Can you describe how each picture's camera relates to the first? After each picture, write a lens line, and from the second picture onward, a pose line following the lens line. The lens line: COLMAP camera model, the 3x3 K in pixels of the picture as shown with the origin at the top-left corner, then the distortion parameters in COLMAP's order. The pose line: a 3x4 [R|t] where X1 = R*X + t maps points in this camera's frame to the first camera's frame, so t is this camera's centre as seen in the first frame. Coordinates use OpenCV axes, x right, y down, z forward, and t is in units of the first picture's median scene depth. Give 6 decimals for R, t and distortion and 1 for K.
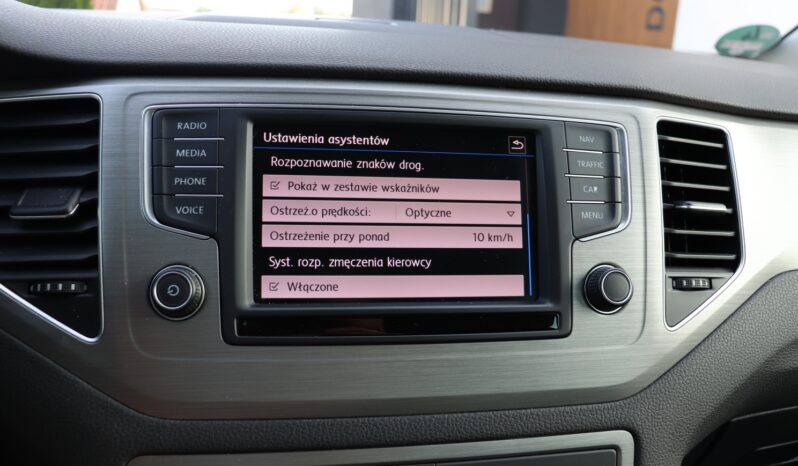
lens RADIAL K [[657.0, 0, 399.0], [0, 657.0, 233.0], [0, 0, 1]] dist [-0.170449, 0.109520]
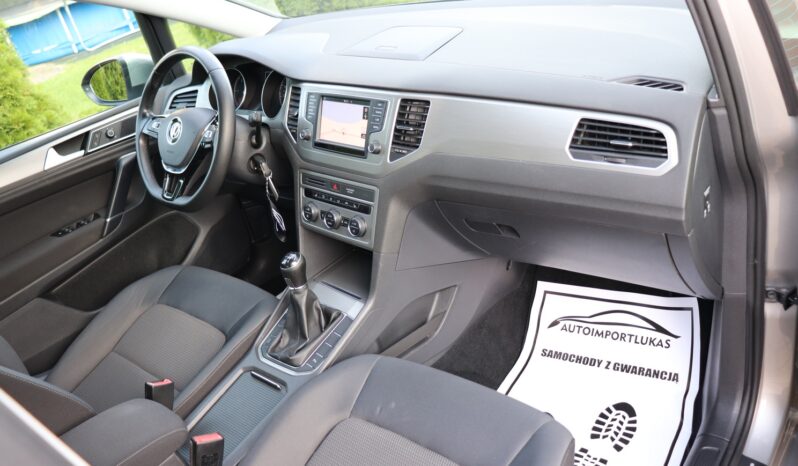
lens RADIAL K [[664.8, 0, 399.0], [0, 664.8, 233.0], [0, 0, 1]] dist [-0.174148, 0.159071]
pose [[0.569637, 0.245490, -0.784377, 3.695162], [0.011308, 0.951920, 0.306139, -0.641049], [0.821818, -0.183258, 0.539473, -1.062905]]
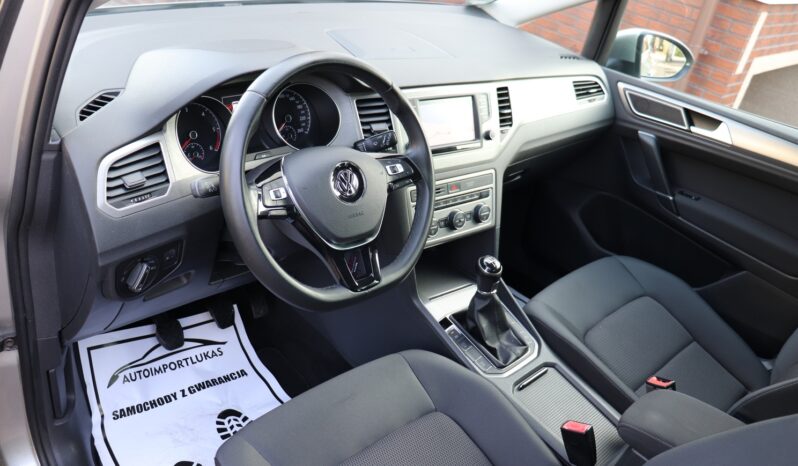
lens RADIAL K [[657.0, 0, 399.0], [0, 657.0, 233.0], [0, 0, 1]] dist [-0.170449, 0.109520]
pose [[0.865603, -0.163424, 0.473311, -2.374537], [0.014315, 0.952931, 0.302848, -0.620473], [-0.500526, -0.255371, 0.827200, -2.431742]]
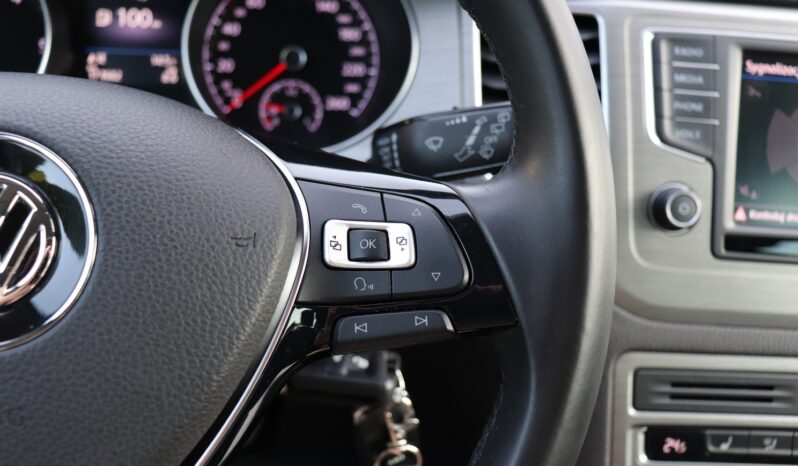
lens RADIAL K [[815.6, 0, 399.0], [0, 815.6, 233.0], [0, 0, 1]] dist [-0.054524, 0.004672]
pose [[0.993393, 0.084024, -0.078167, -0.670445], [-0.068589, 0.980790, 0.182610, -0.085416], [0.092009, -0.176042, 0.980073, -0.391168]]
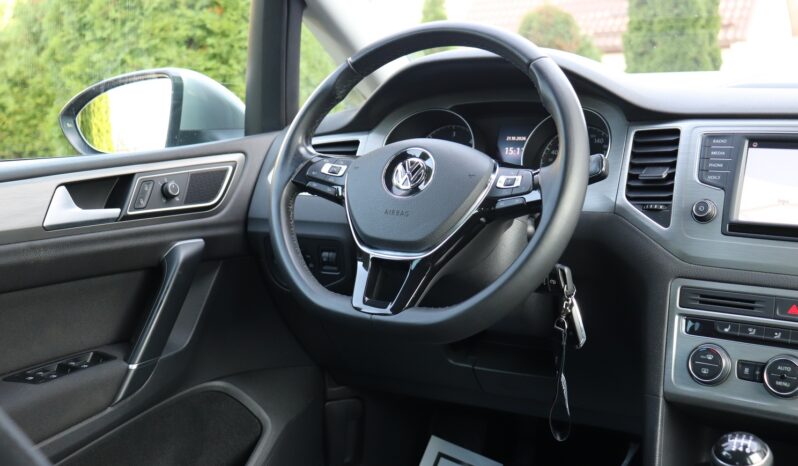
lens RADIAL K [[916.8, 0, 399.0], [0, 916.8, 233.0], [0, 0, 1]] dist [-0.015064, 0.030751]
pose [[0.720030, 0.058536, -0.691469, 1.104484], [-0.122269, 0.991548, -0.043381, 0.428445], [0.683086, 0.115781, 0.721102, -2.039596]]
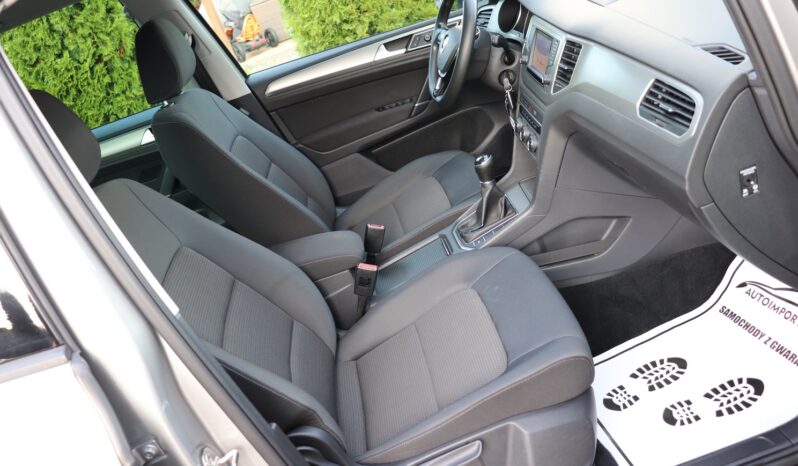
lens RADIAL K [[657.0, 0, 399.0], [0, 657.0, 233.0], [0, 0, 1]] dist [-0.170449, 0.109520]
pose [[-0.113195, 0.436284, -0.892661, 4.994831], [0.042008, 0.899733, 0.434414, -0.950322], [0.992684, 0.011675, -0.120172, 0.589950]]
